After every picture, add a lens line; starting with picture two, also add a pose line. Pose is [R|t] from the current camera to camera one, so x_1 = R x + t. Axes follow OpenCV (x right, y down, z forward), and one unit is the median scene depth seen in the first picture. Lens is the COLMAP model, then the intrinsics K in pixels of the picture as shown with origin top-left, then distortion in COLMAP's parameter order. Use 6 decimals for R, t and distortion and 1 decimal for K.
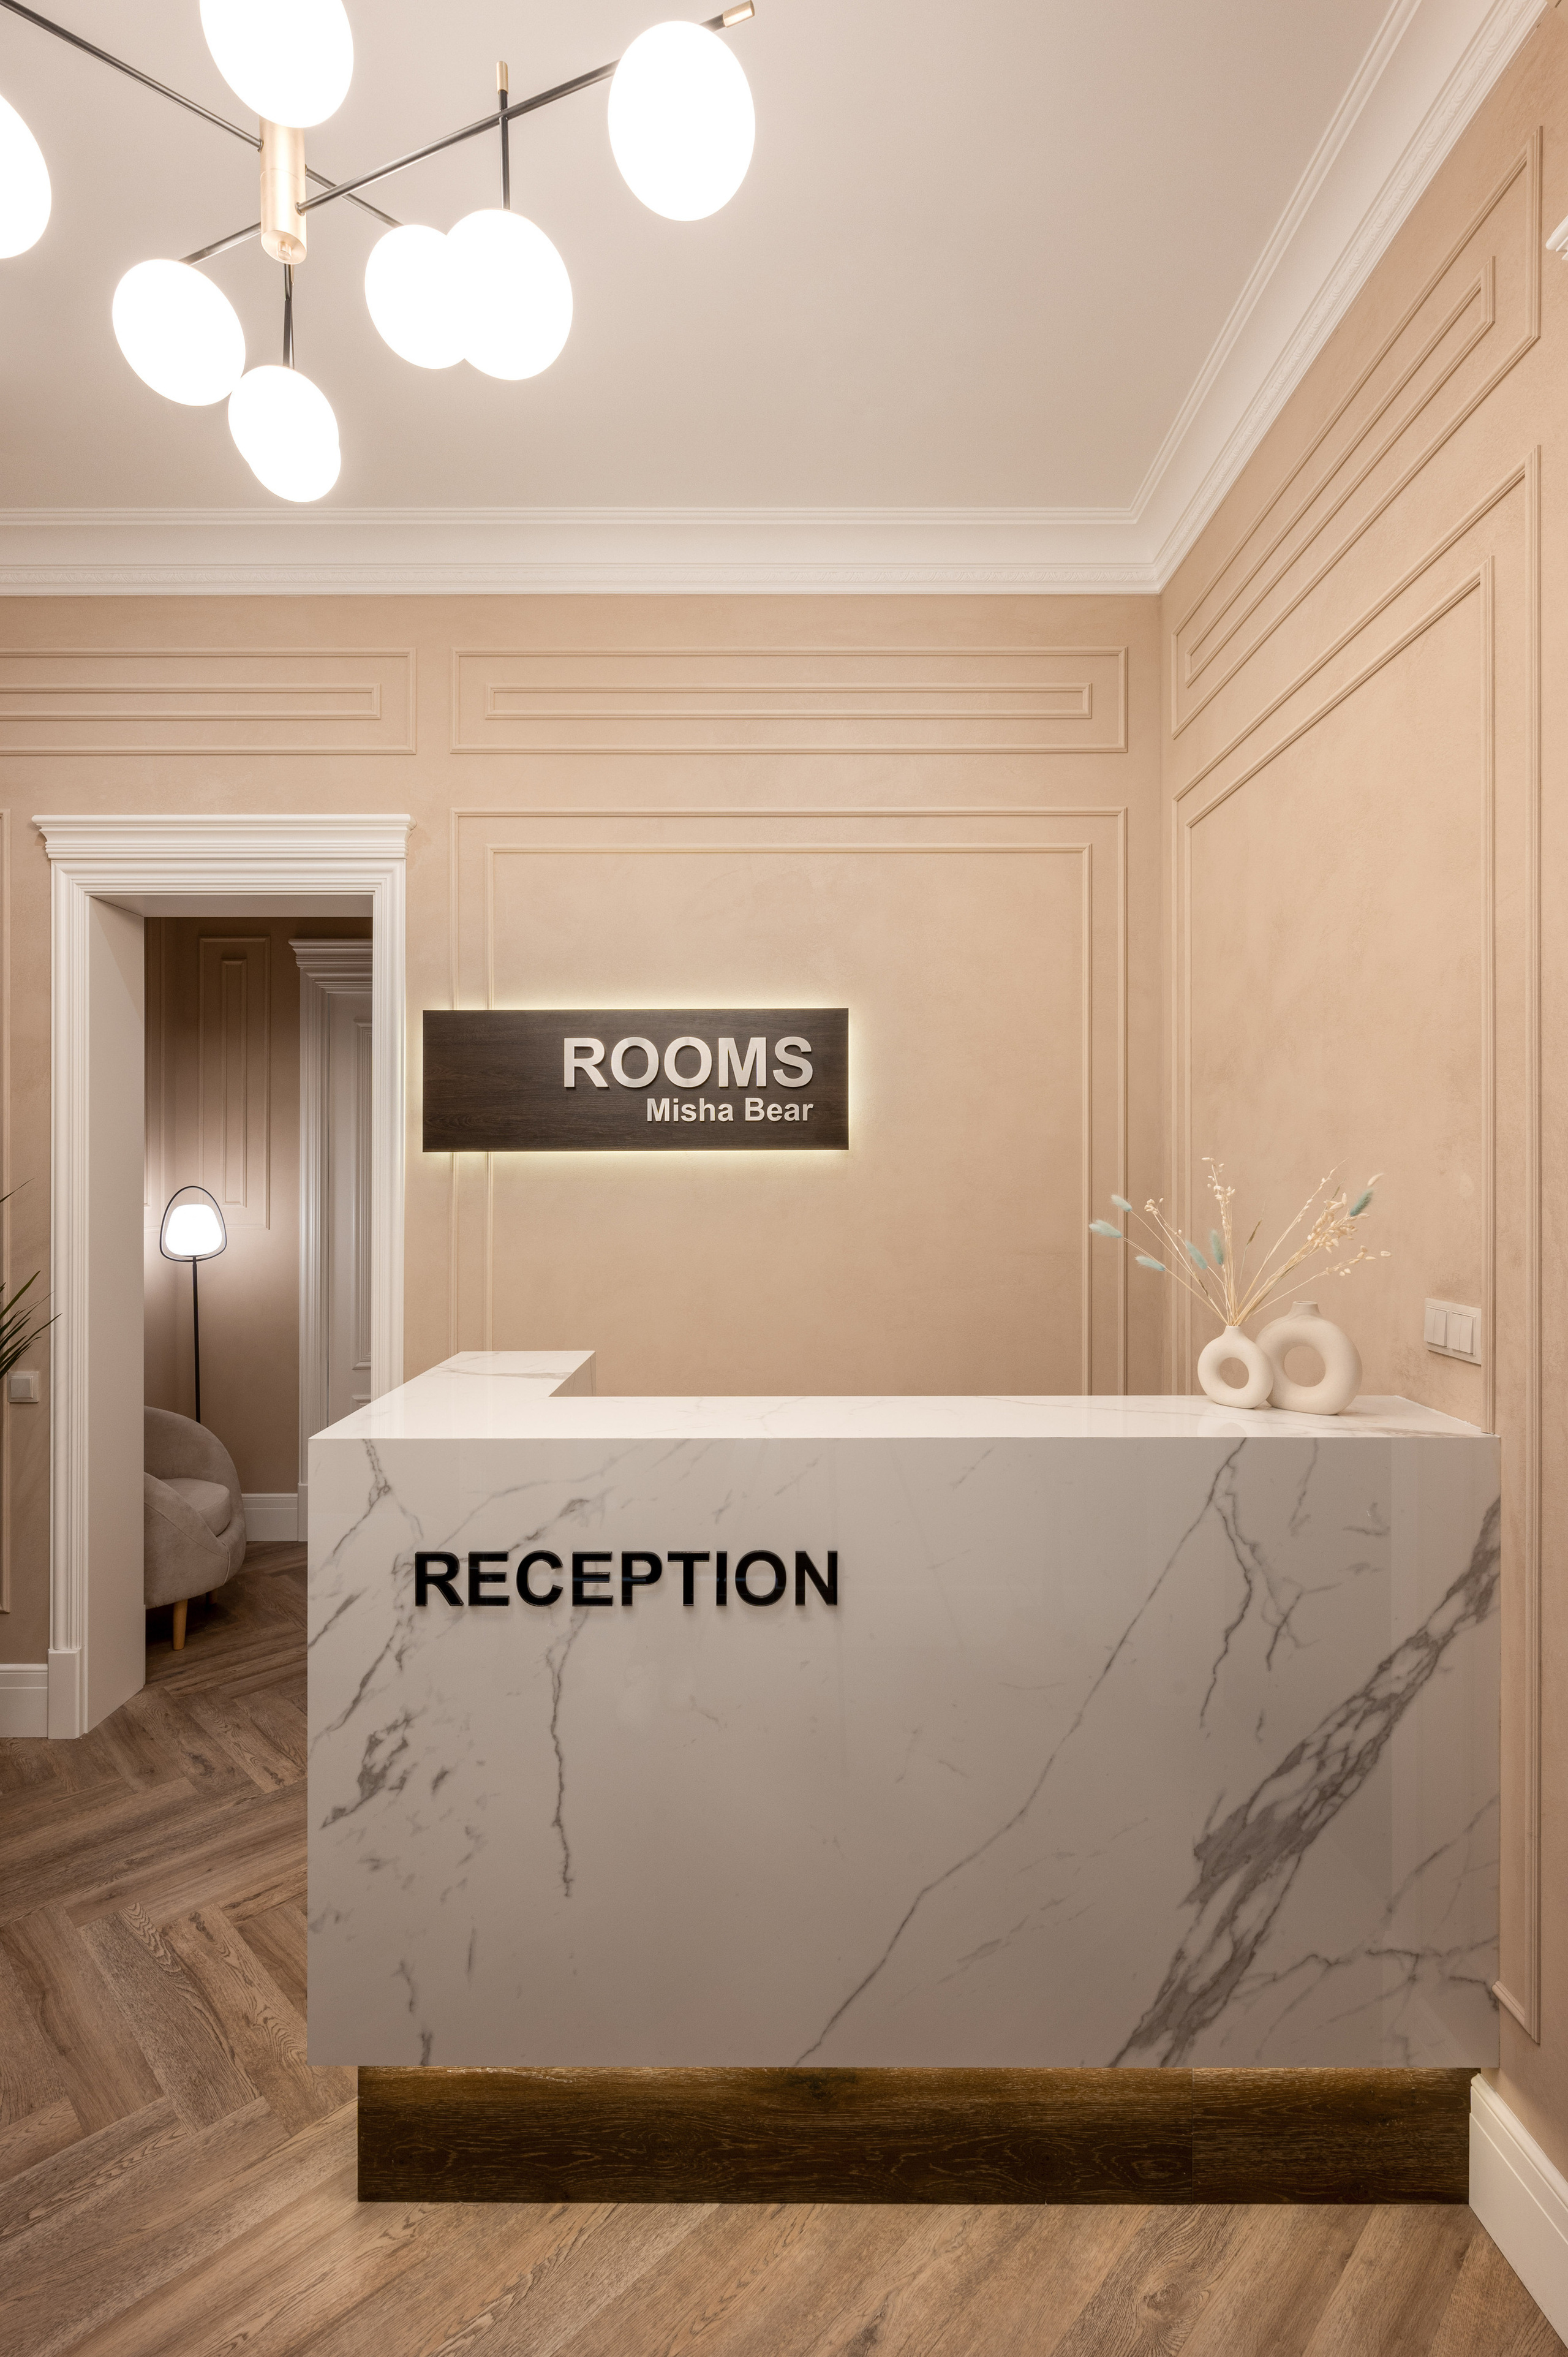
lens RADIAL K [[1114.1, 0, 784.0], [0, 1114.1, 1178.5], [0, 0, 1]] dist [-0.001134, 0.000504]
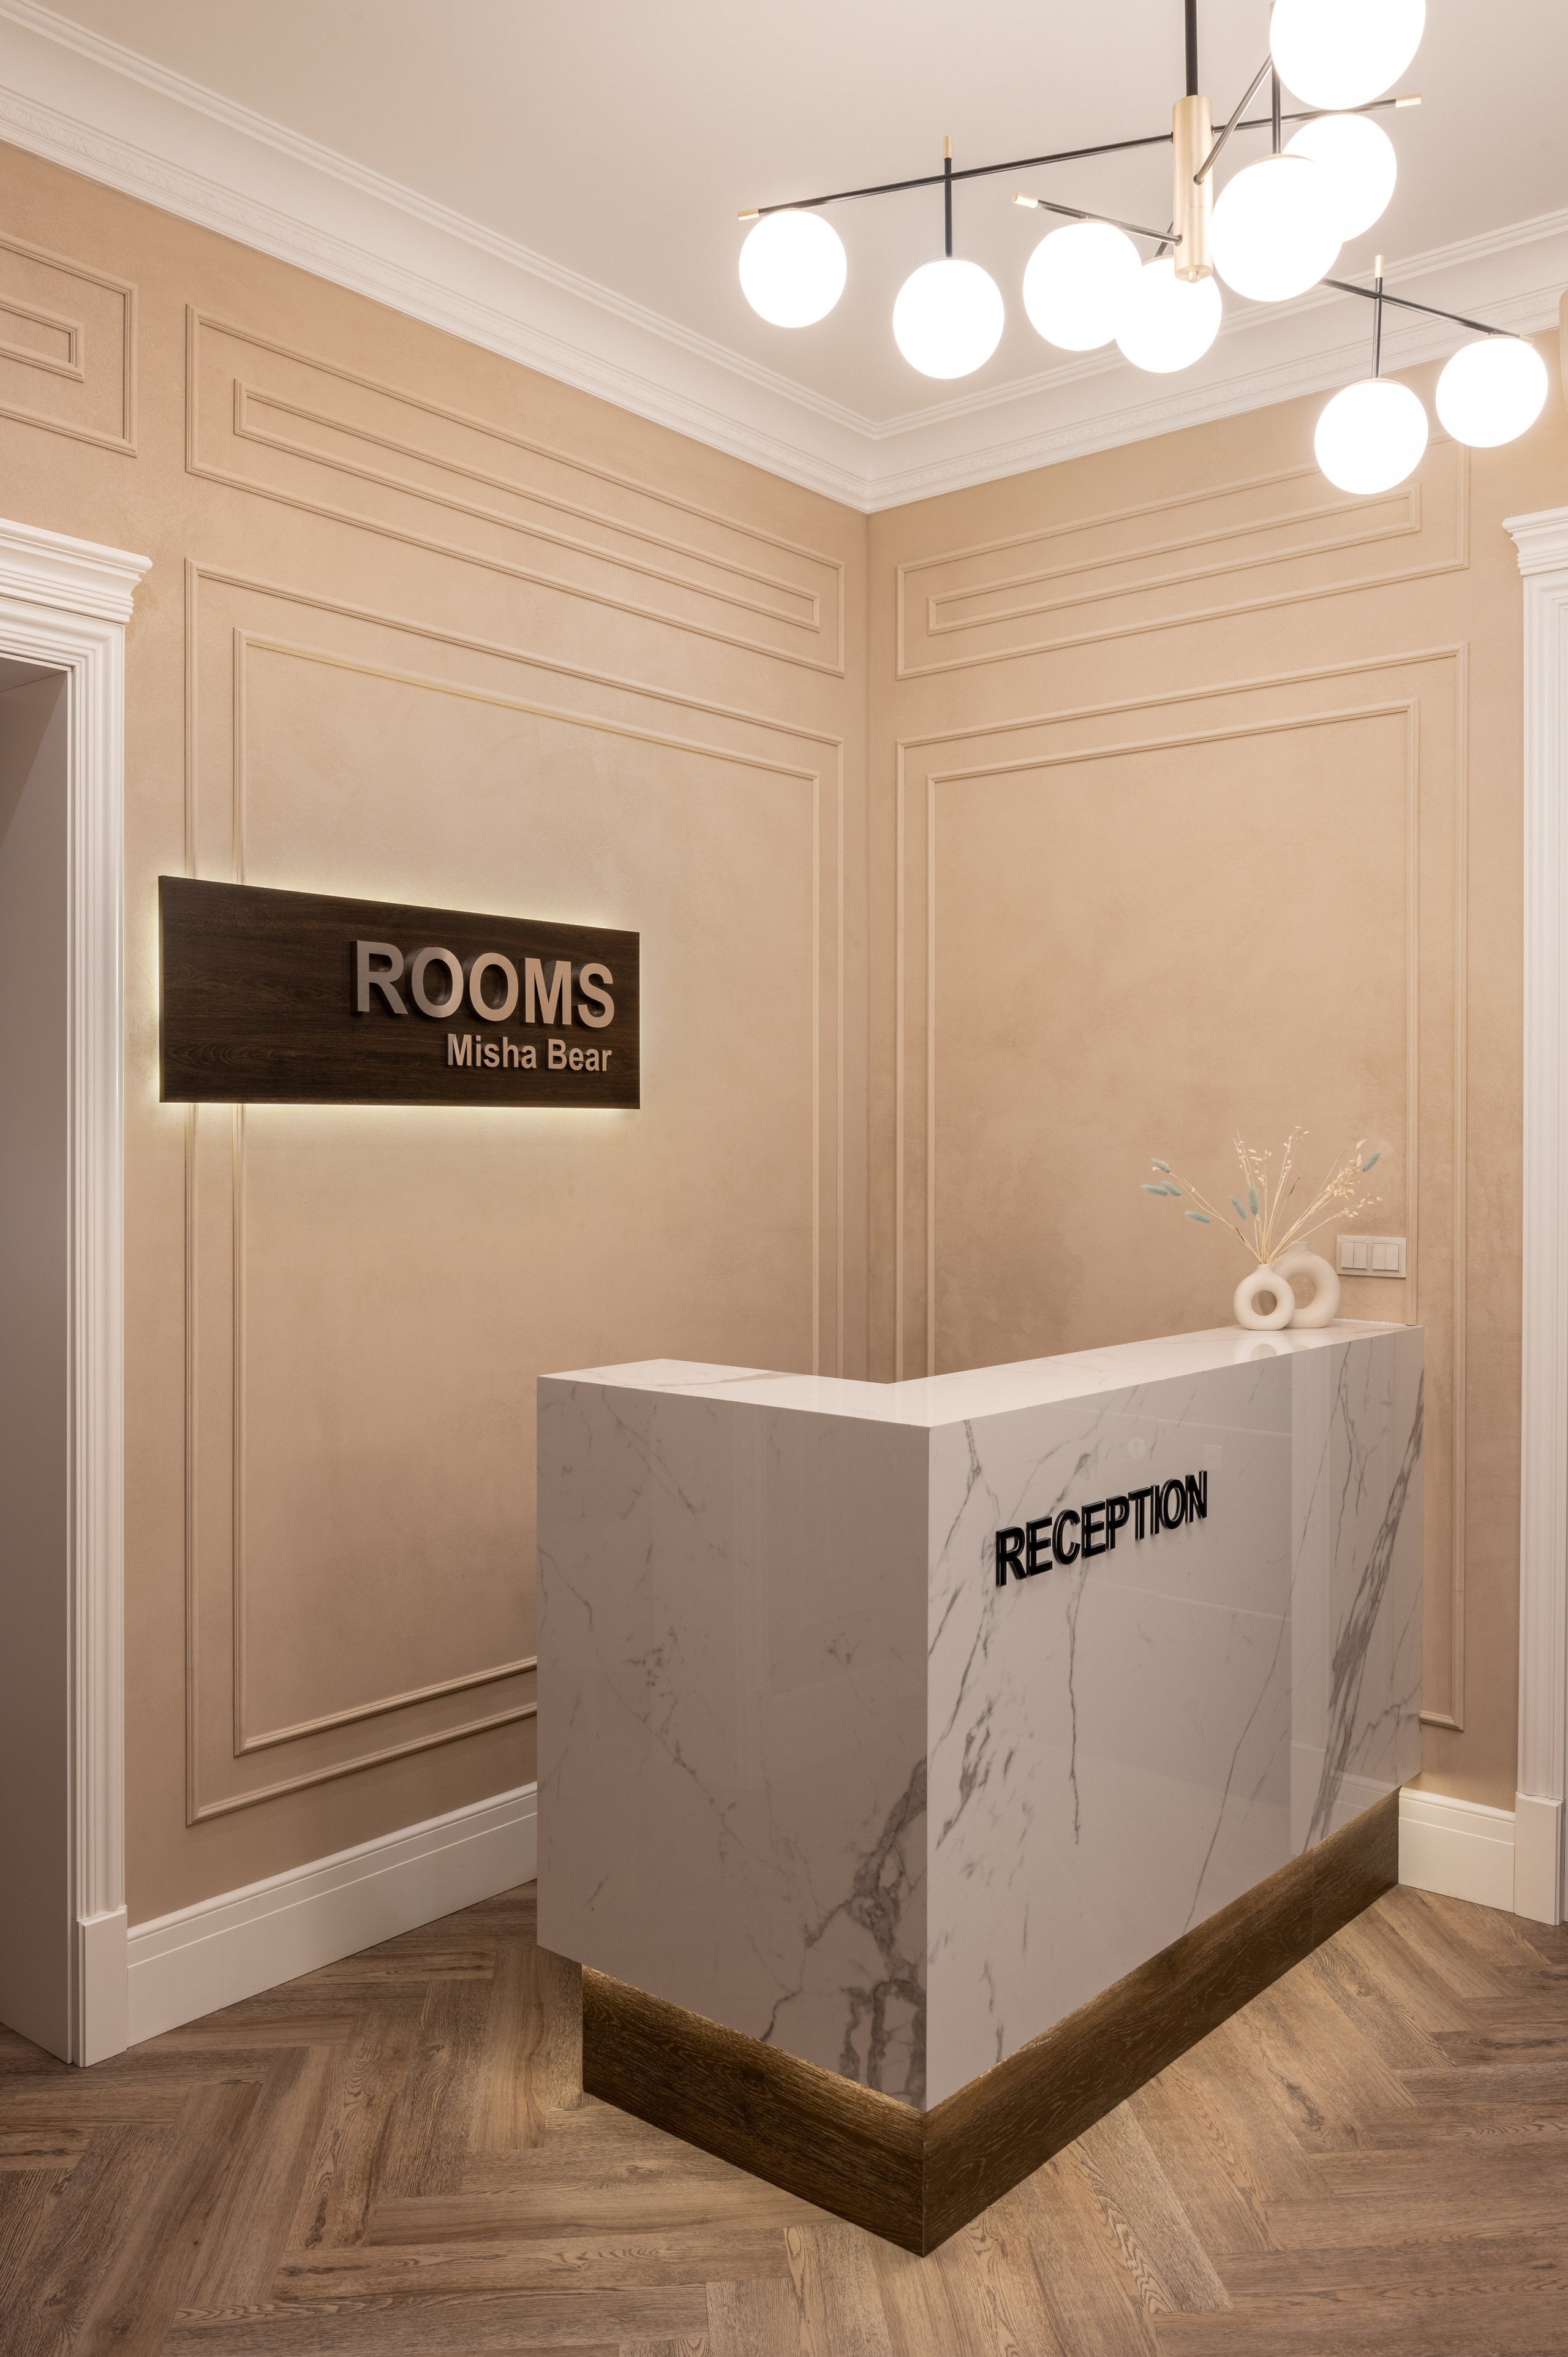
lens RADIAL K [[1825.8, 0, 784.0], [0, 1825.8, 1178.5], [0, 0, 1]] dist [0.001286, 0.002606]
pose [[0.643760, -0.013282, 0.765112, -1.207348], [0.001358, 0.999868, 0.016214, 0.004376], [-0.765226, -0.009399, 0.643693, 0.096554]]
